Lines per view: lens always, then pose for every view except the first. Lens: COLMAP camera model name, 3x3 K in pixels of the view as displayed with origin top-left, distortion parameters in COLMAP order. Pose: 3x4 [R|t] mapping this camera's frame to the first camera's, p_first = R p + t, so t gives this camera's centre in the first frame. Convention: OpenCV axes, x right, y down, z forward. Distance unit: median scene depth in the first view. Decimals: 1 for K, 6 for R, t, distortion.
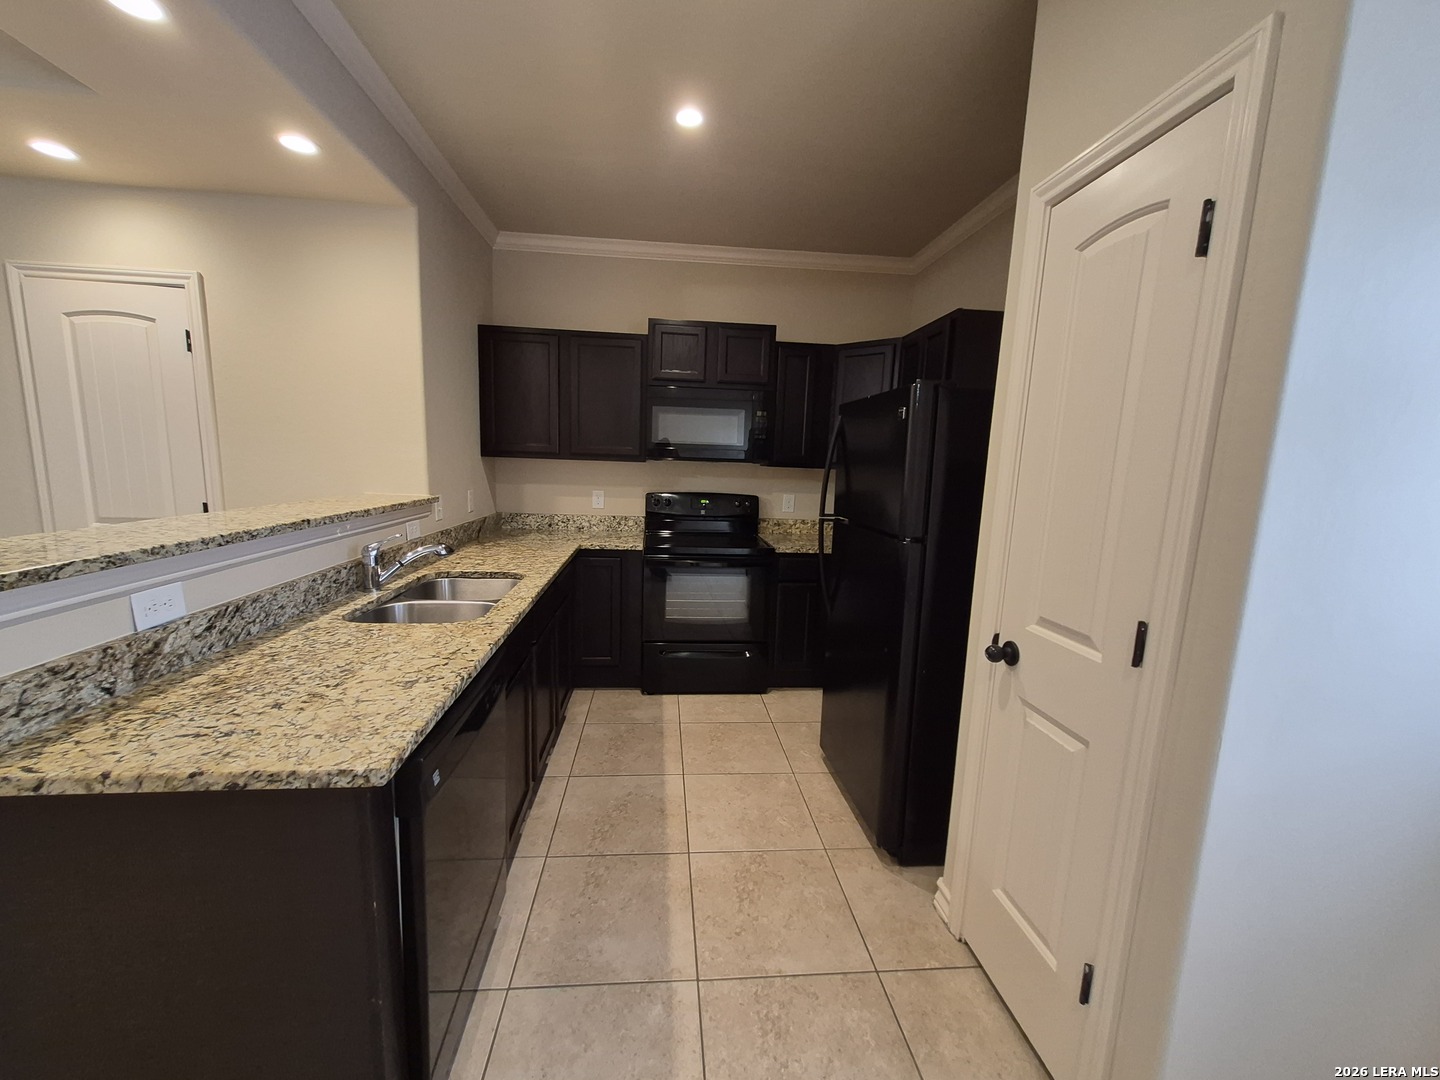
lens RADIAL K [[565.5, 0, 718.5], [0, 565.5, 549.9], [0, 0, 1]] dist [0.006618, 0.000028]
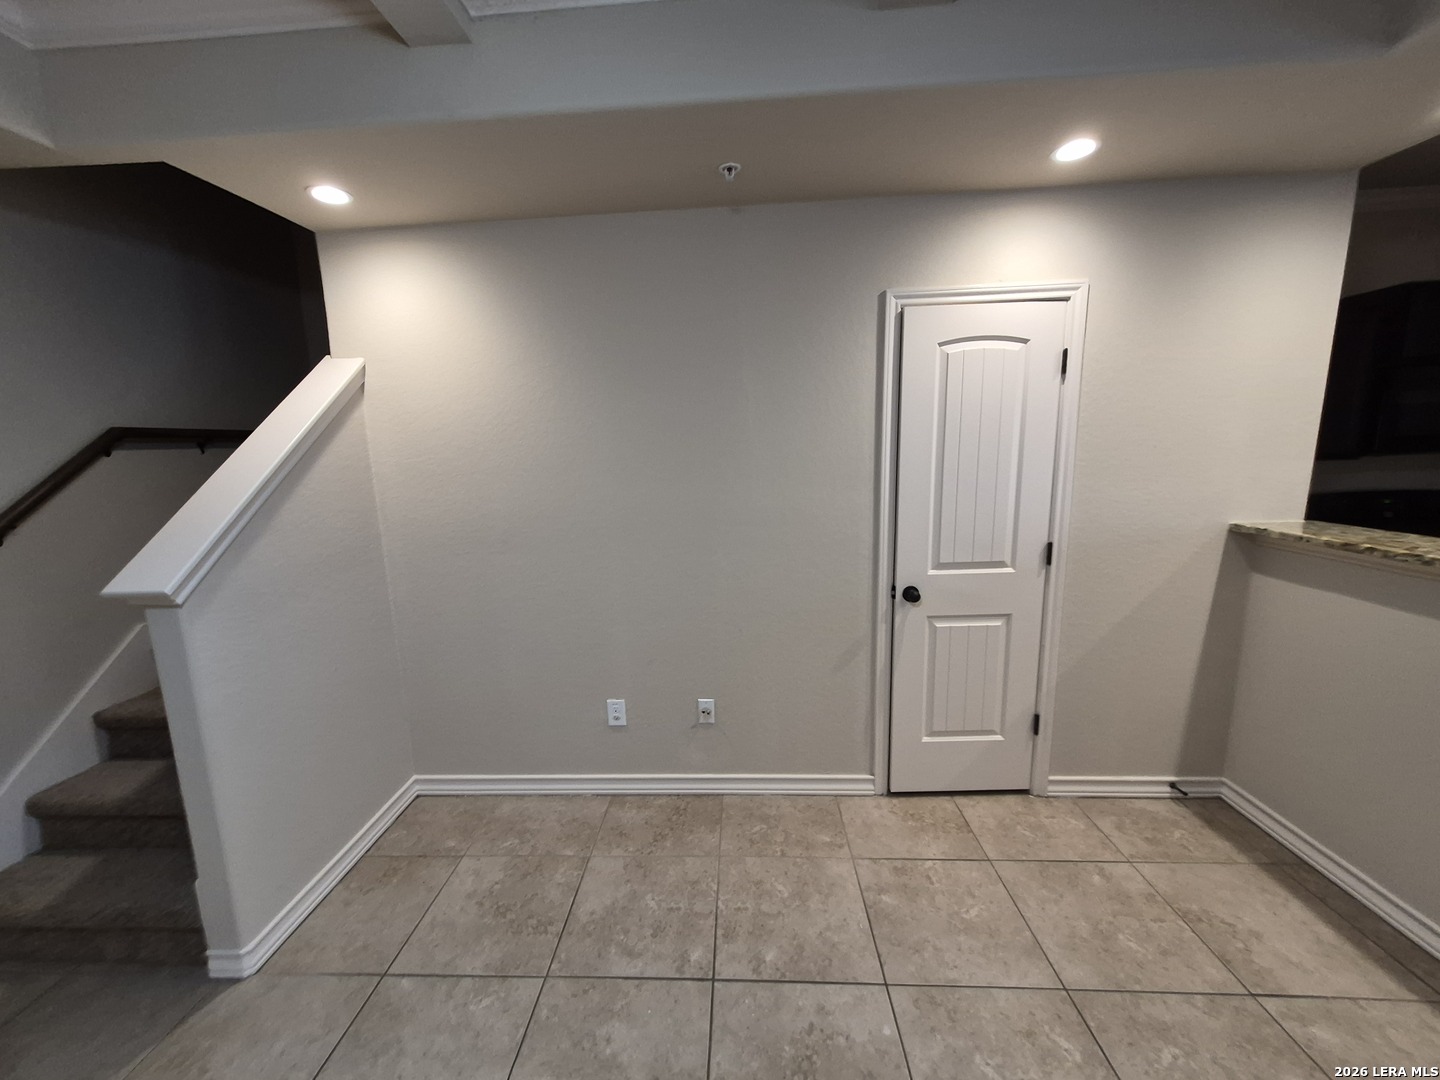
lens RADIAL K [[565.5, 0, 711.4], [0, 565.5, 544.8], [0, 0, 1]] dist [0.006618, 0.000028]
pose [[0.989101, -0.039169, -0.141934, -2.047585], [0.042384, 0.998907, 0.019697, -0.184099], [0.141008, -0.025498, 0.989680, 0.065416]]
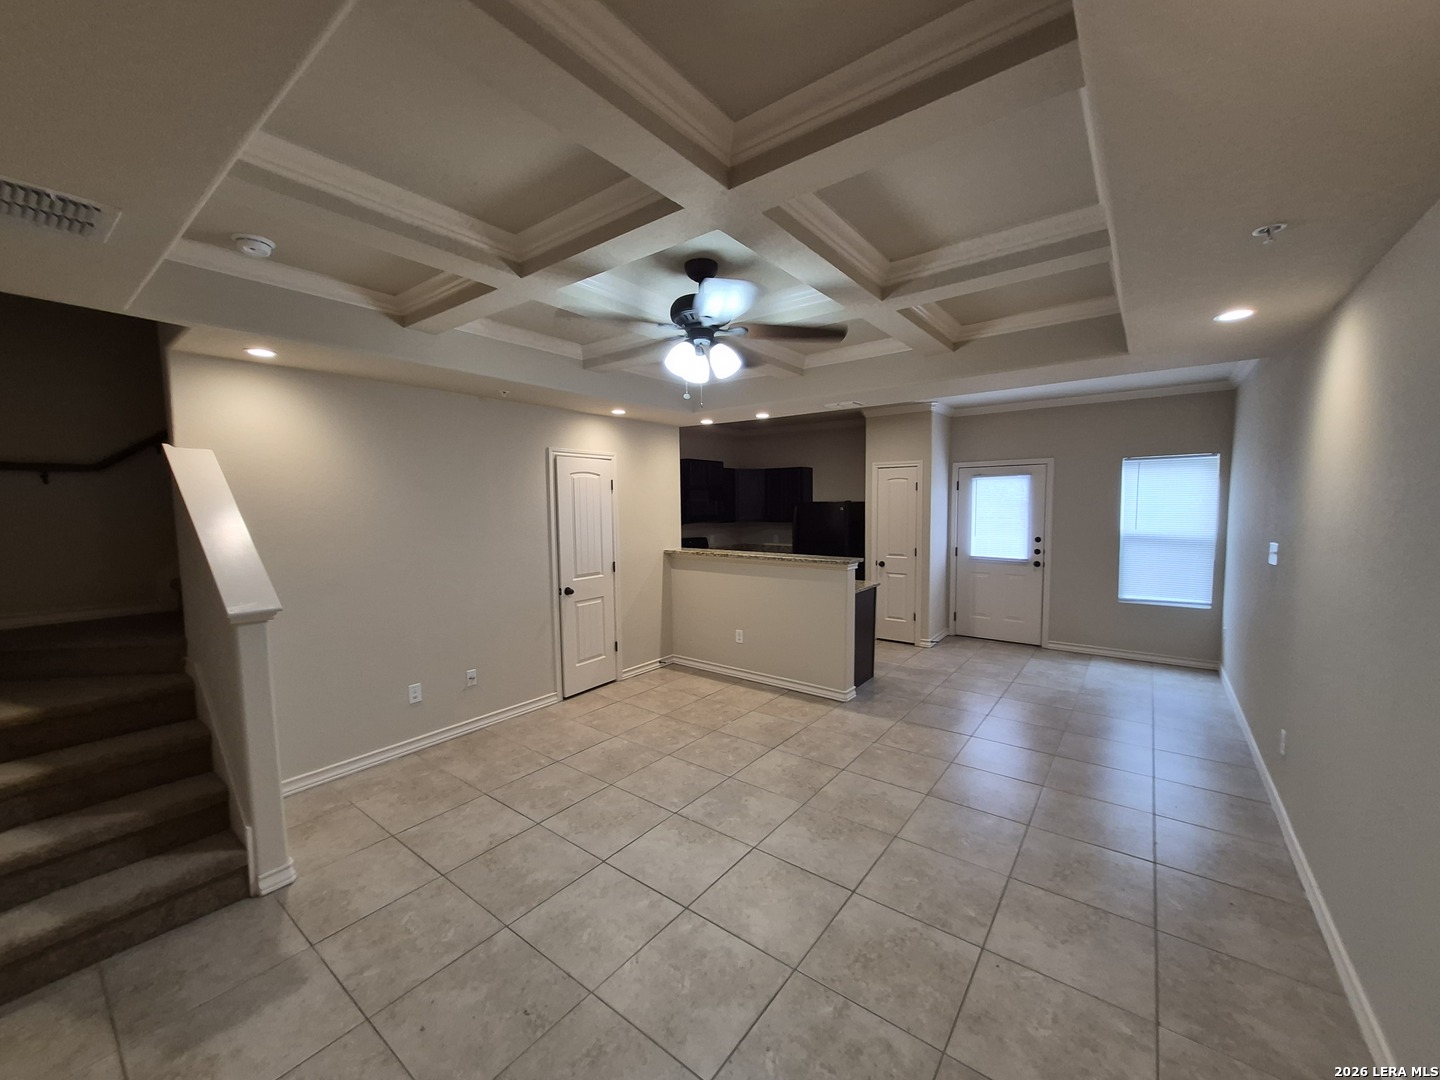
lens RADIAL K [[565.5, 0, 709.5], [0, 565.5, 545.3], [0, 0, 1]] dist [0.006618, 0.000028]
pose [[0.676281, -0.095189, 0.730467, -3.377366], [0.144901, 0.989432, -0.005217, -0.122475], [-0.722251, 0.109373, 0.682928, -0.998560]]
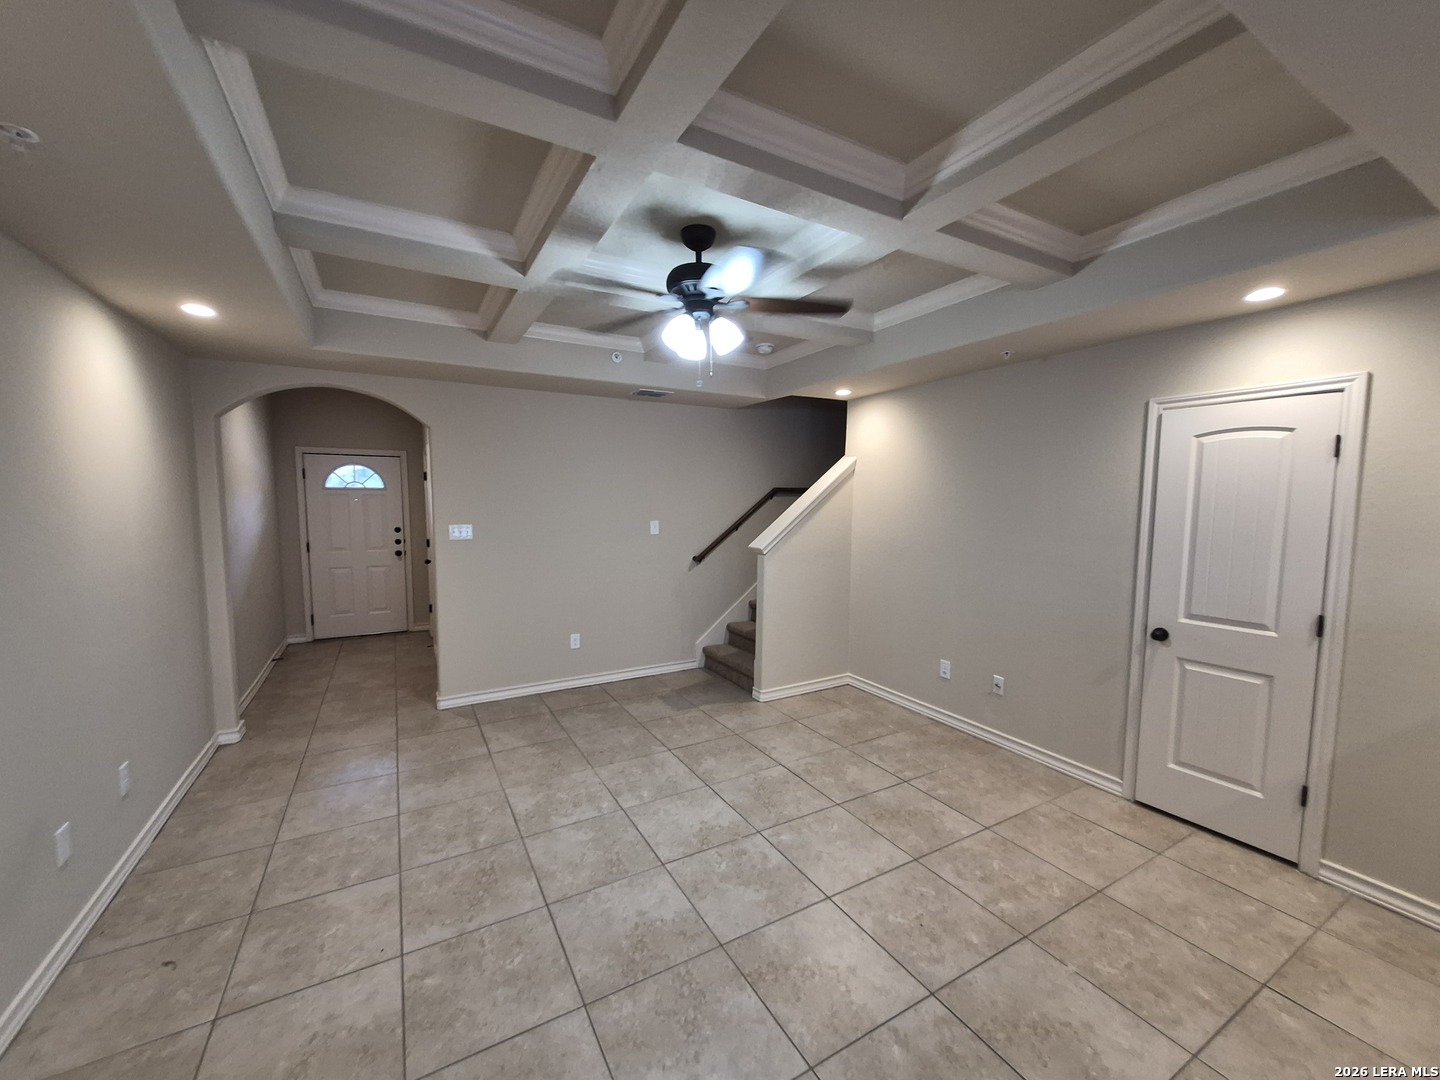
lens RADIAL K [[565.5, 0, 708.0], [0, 565.5, 546.9], [0, 0, 1]] dist [0.006618, 0.000028]
pose [[0.412032, 0.051026, -0.909739, -0.737361], [-0.129916, 0.991520, -0.003228, -0.091540], [0.901860, 0.119520, 0.415167, -0.481021]]
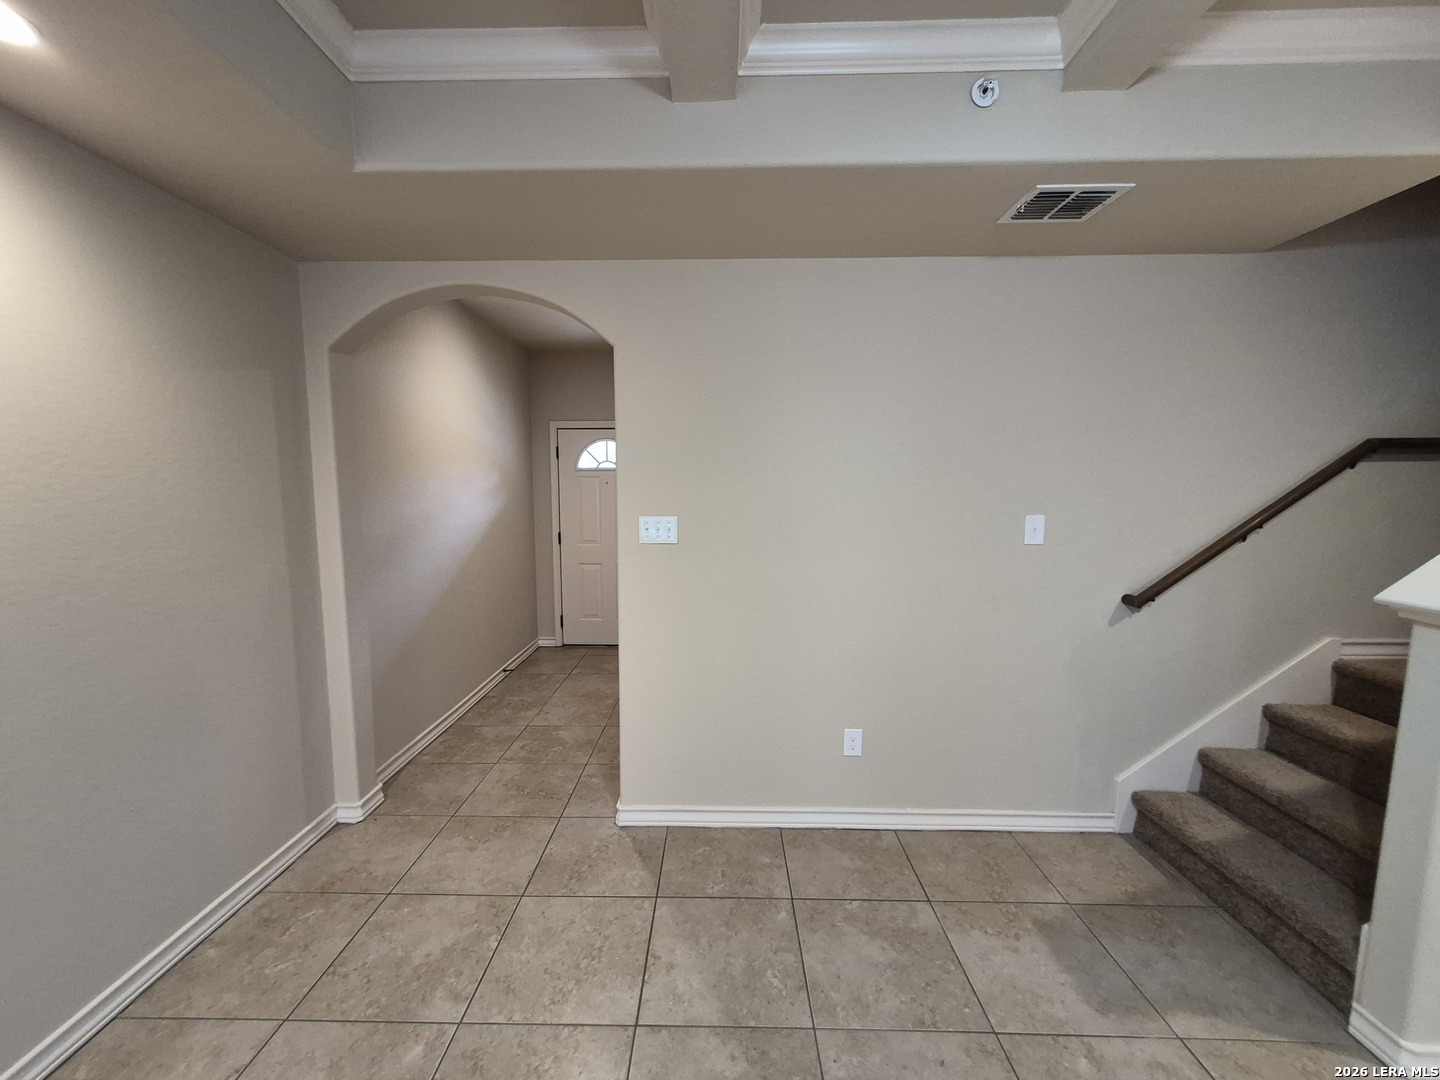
lens RADIAL K [[565.5, 0, 710.8], [0, 565.5, 550.0], [0, 0, 1]] dist [0.006618, 0.000028]
pose [[-0.102428, 0.079350, -0.991571, -2.141886], [-0.152615, 0.983758, 0.094490, -0.127843], [0.982963, 0.161007, -0.088654, -0.152894]]
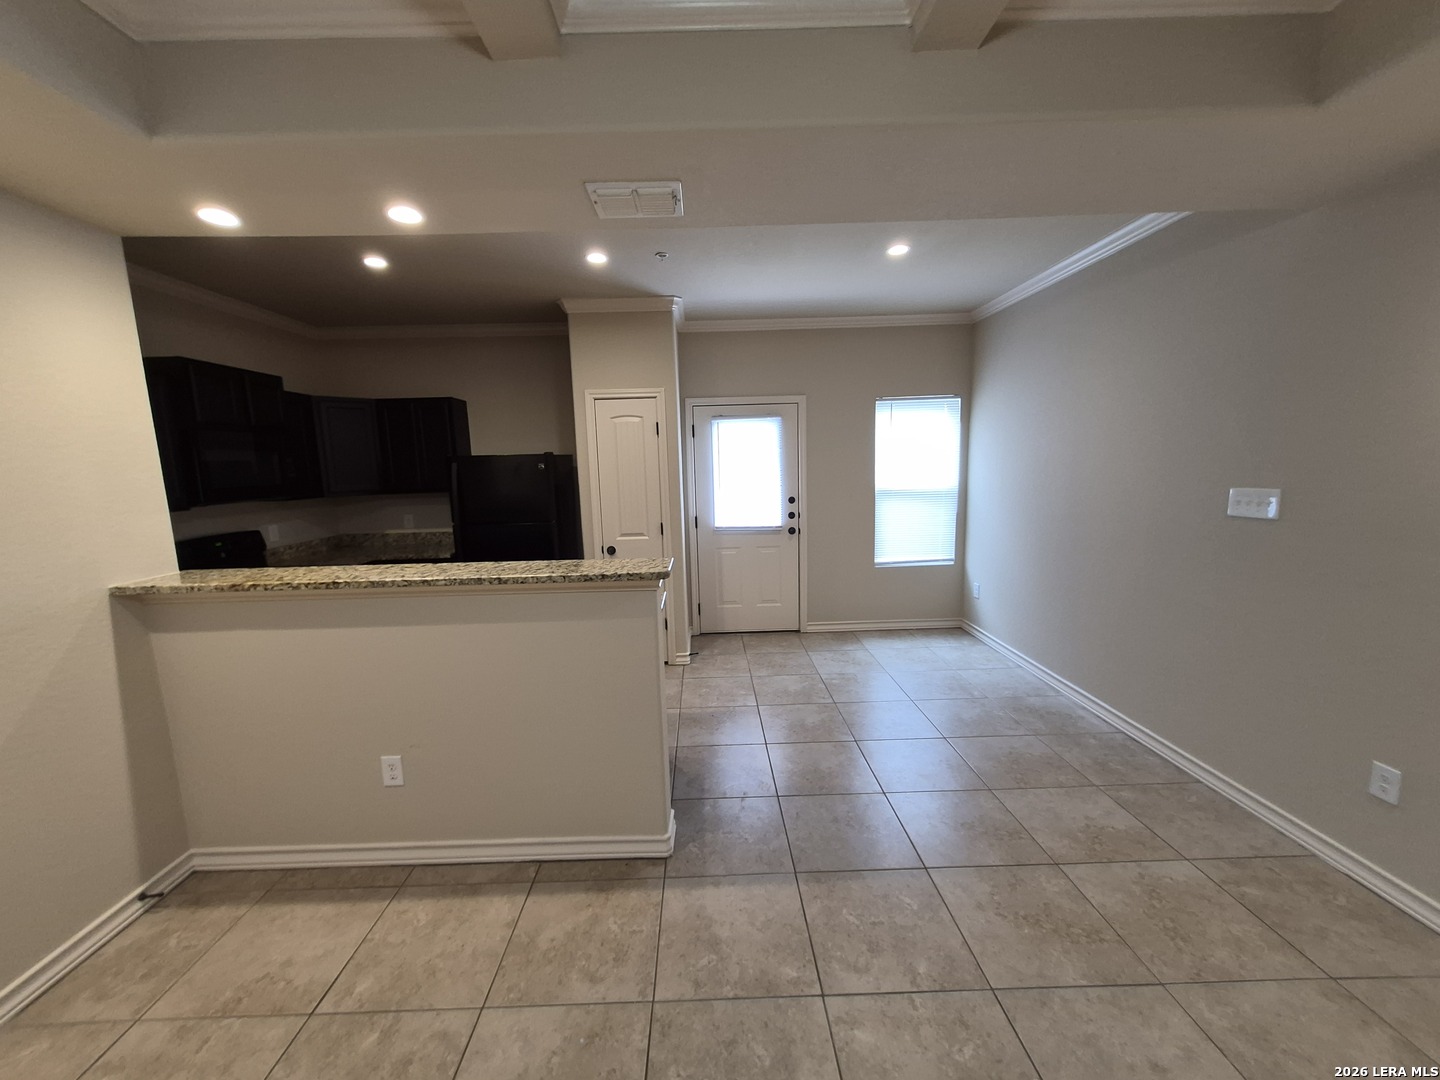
lens RADIAL K [[565.5, 0, 710.5], [0, 565.5, 546.4], [0, 0, 1]] dist [0.006618, 0.000028]
pose [[0.070086, -0.185126, 0.980212, -2.099875], [0.181925, 0.968521, 0.169911, -0.215148], [-0.980812, 0.166416, 0.101559, 0.196190]]
